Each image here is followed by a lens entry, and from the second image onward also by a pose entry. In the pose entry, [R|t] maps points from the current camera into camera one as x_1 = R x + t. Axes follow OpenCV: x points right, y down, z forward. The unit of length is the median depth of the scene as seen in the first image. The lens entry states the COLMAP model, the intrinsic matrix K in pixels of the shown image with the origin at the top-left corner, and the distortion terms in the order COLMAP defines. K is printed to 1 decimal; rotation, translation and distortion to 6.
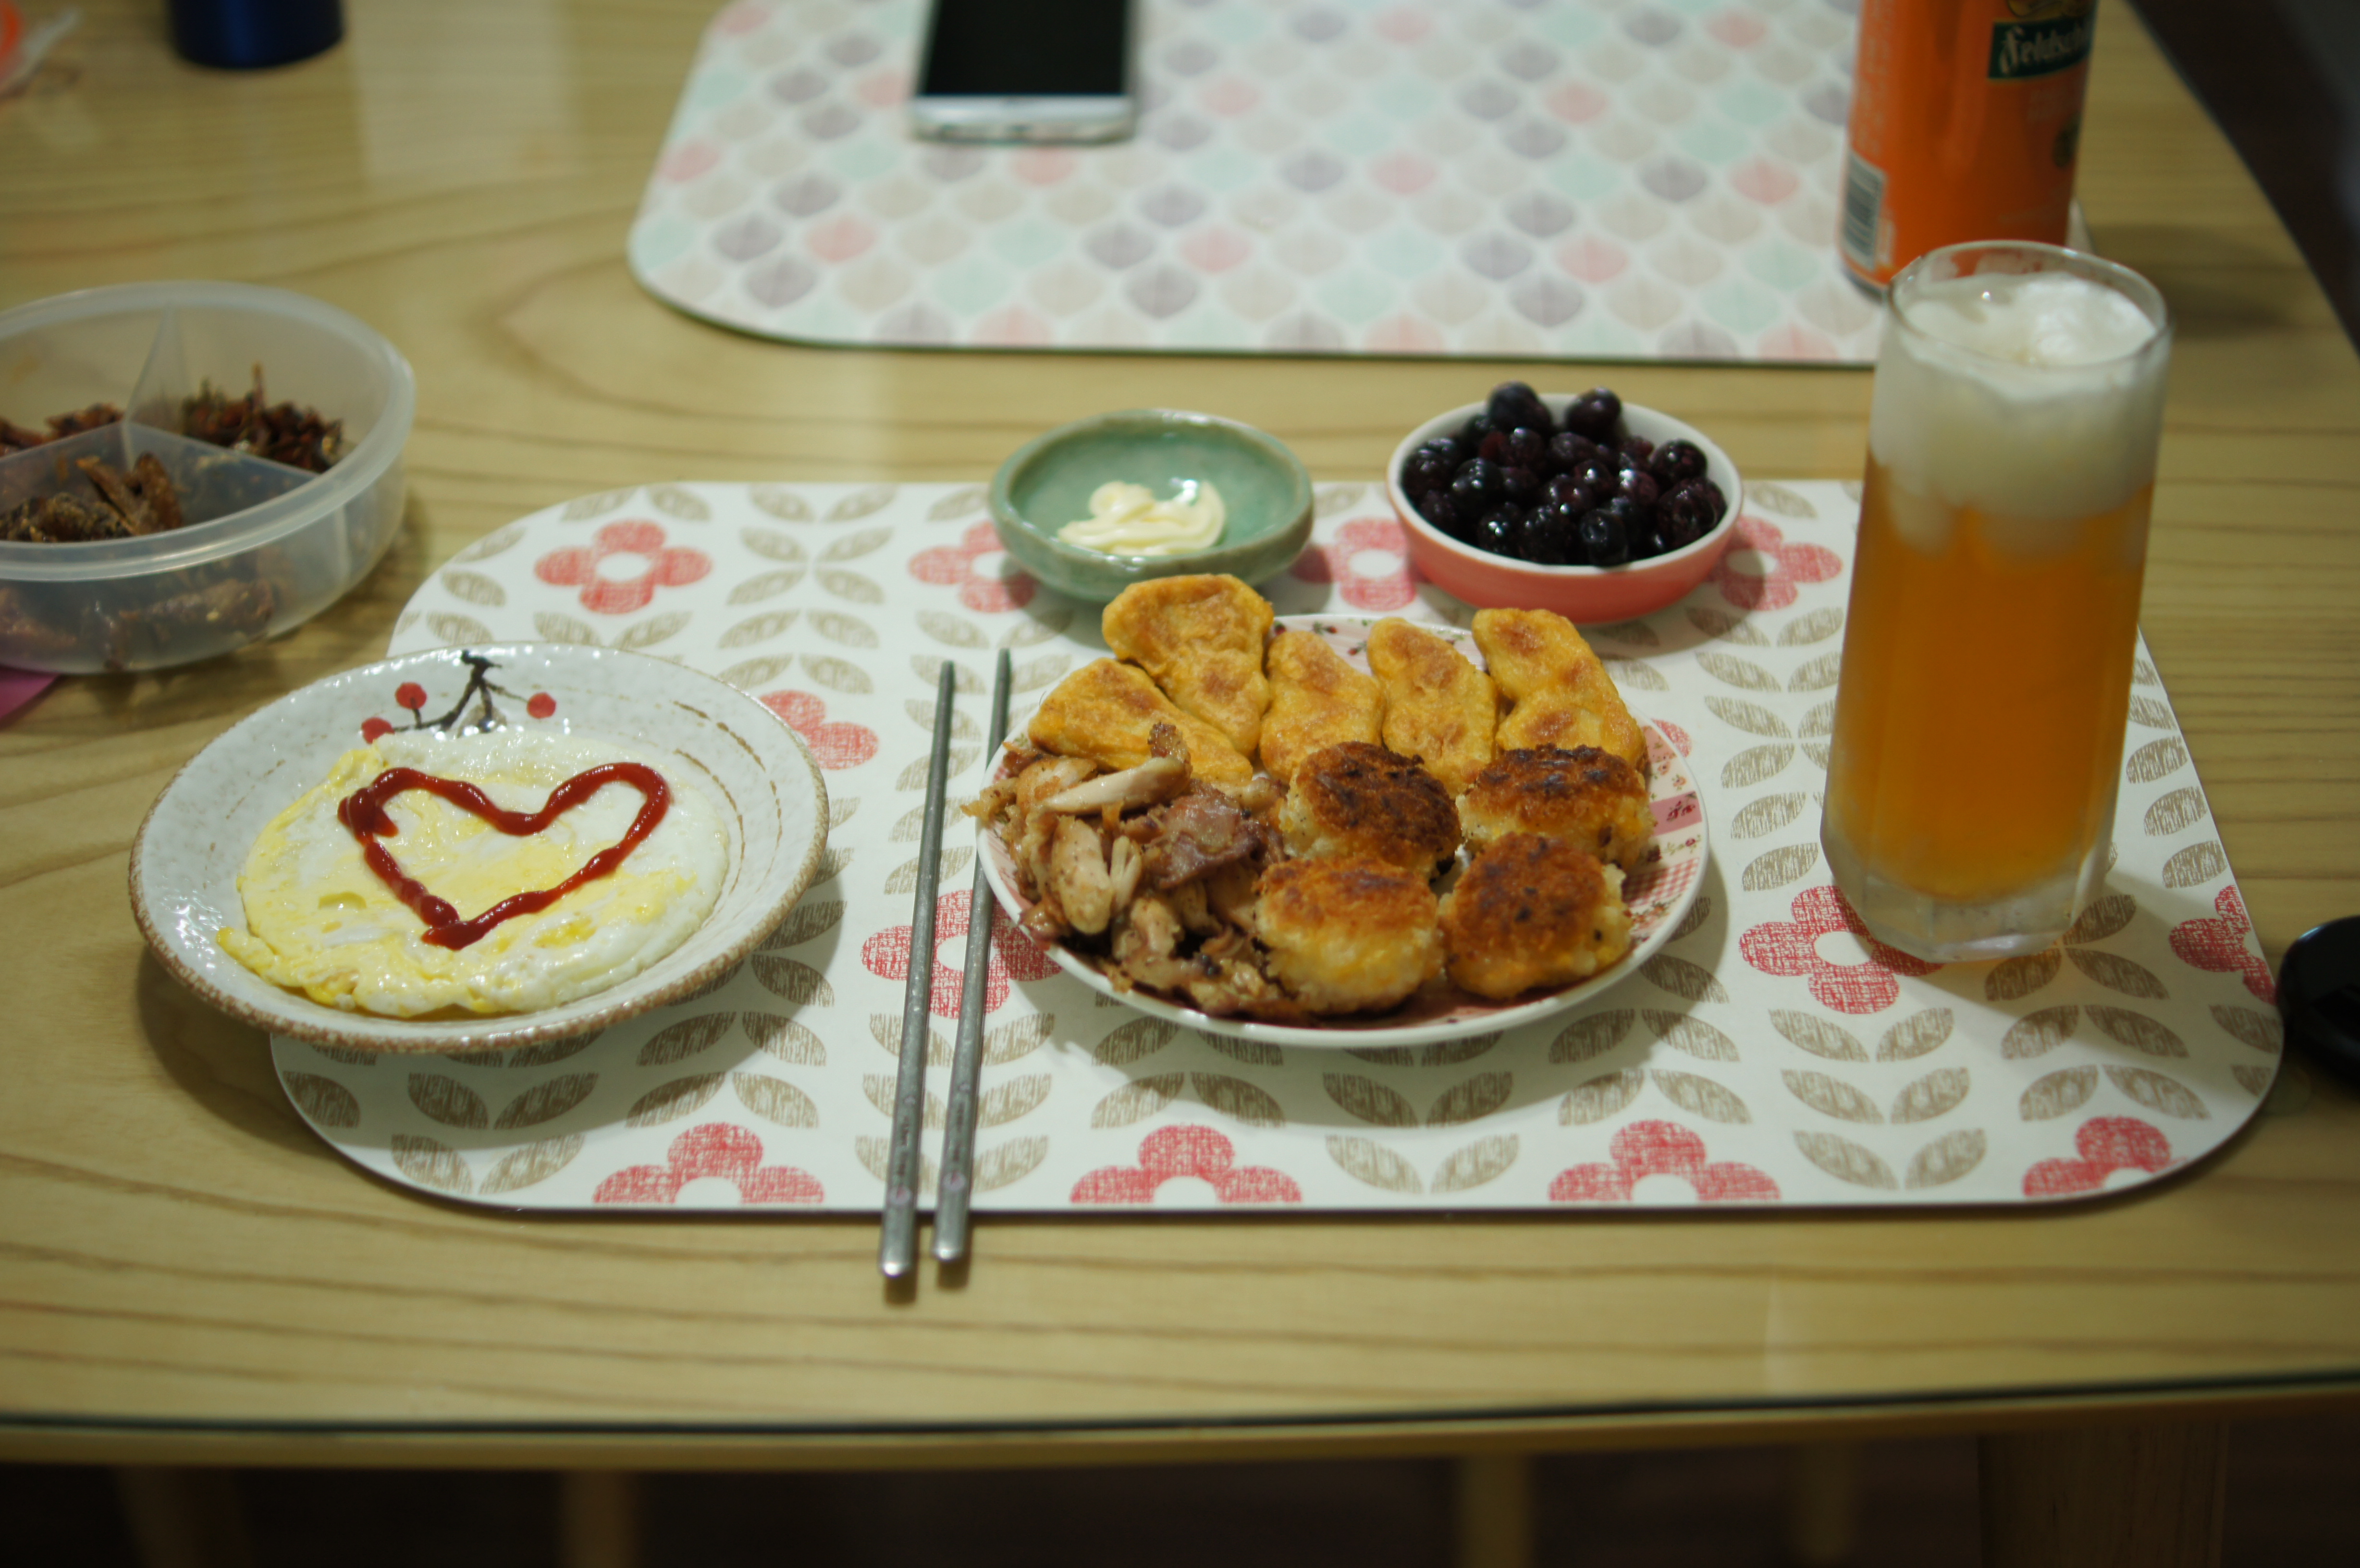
lens RADIAL K [[3582.8, 0, 1177.4], [0, 3582.8, 776.6], [0, 0, 1]] dist [-0.134835, 0.000000]
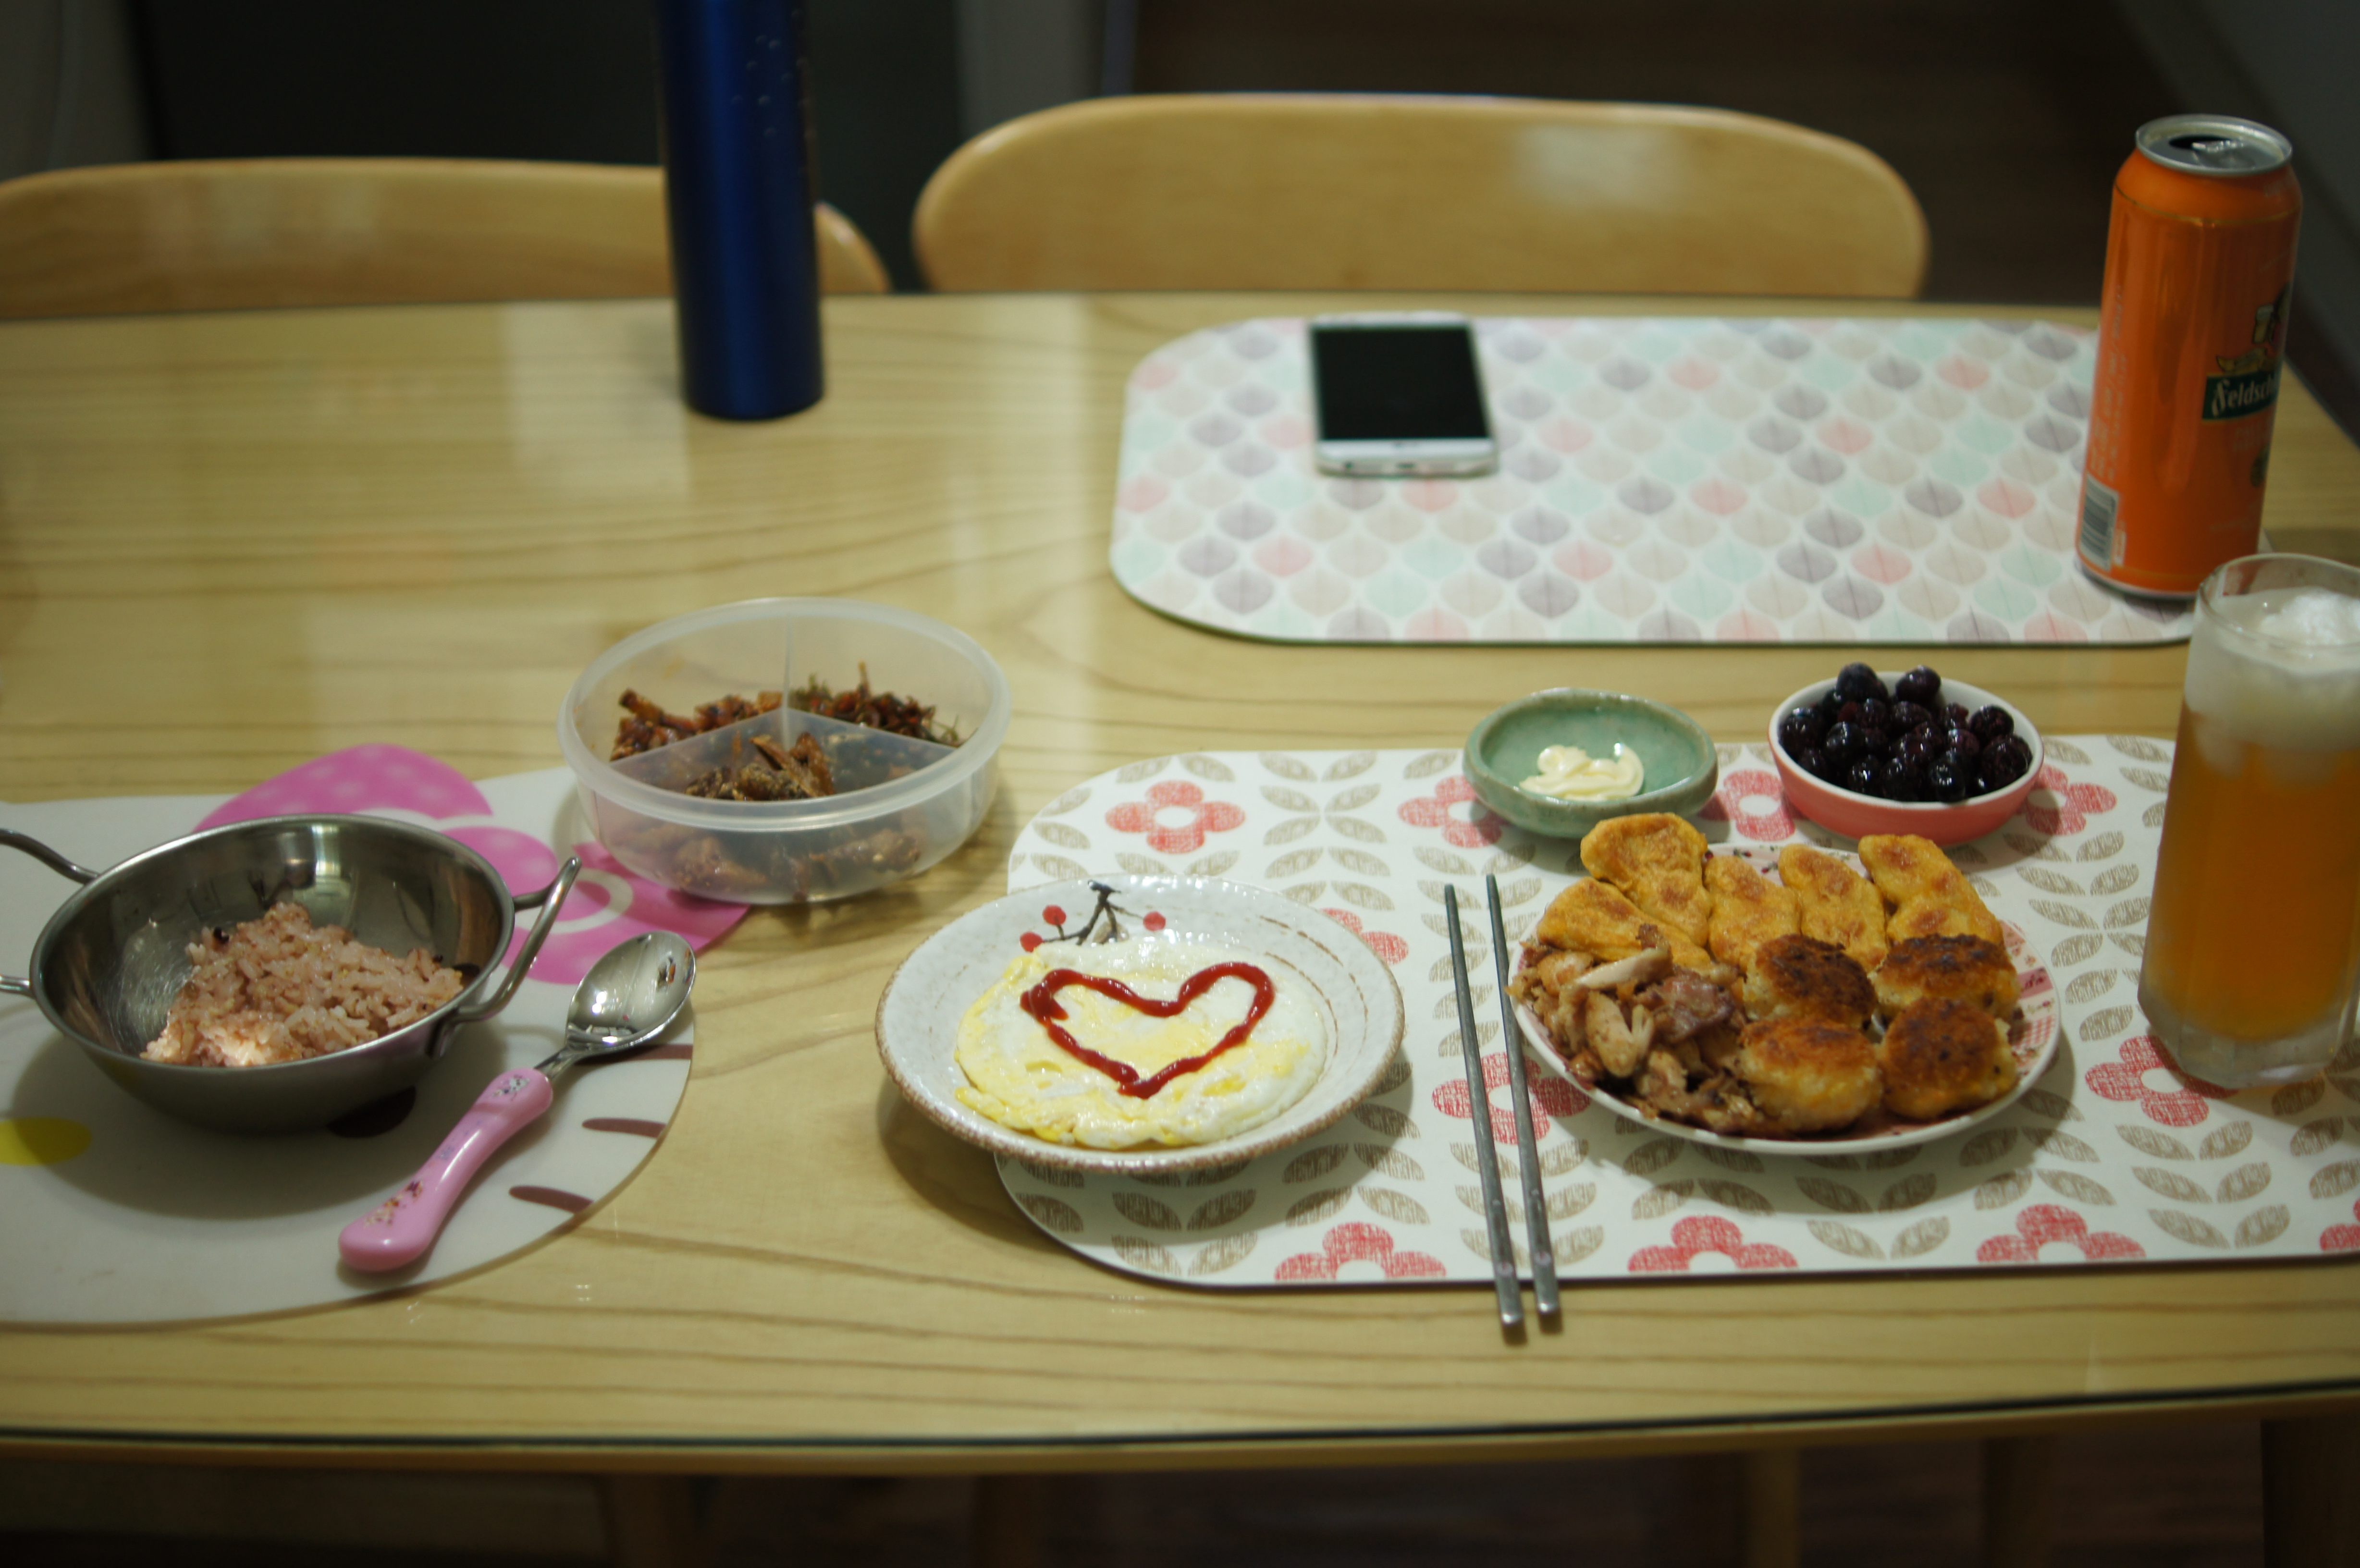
lens RADIAL K [[3582.8, 0, 1183.0], [0, 3582.8, 787.8], [0, 0, 1]] dist [-0.134835, 0.000000]
pose [[0.999836, -0.016857, 0.006608, -0.177359], [0.017305, 0.997041, -0.074895, 0.029972], [-0.005326, 0.074997, 0.997170, -0.313860]]
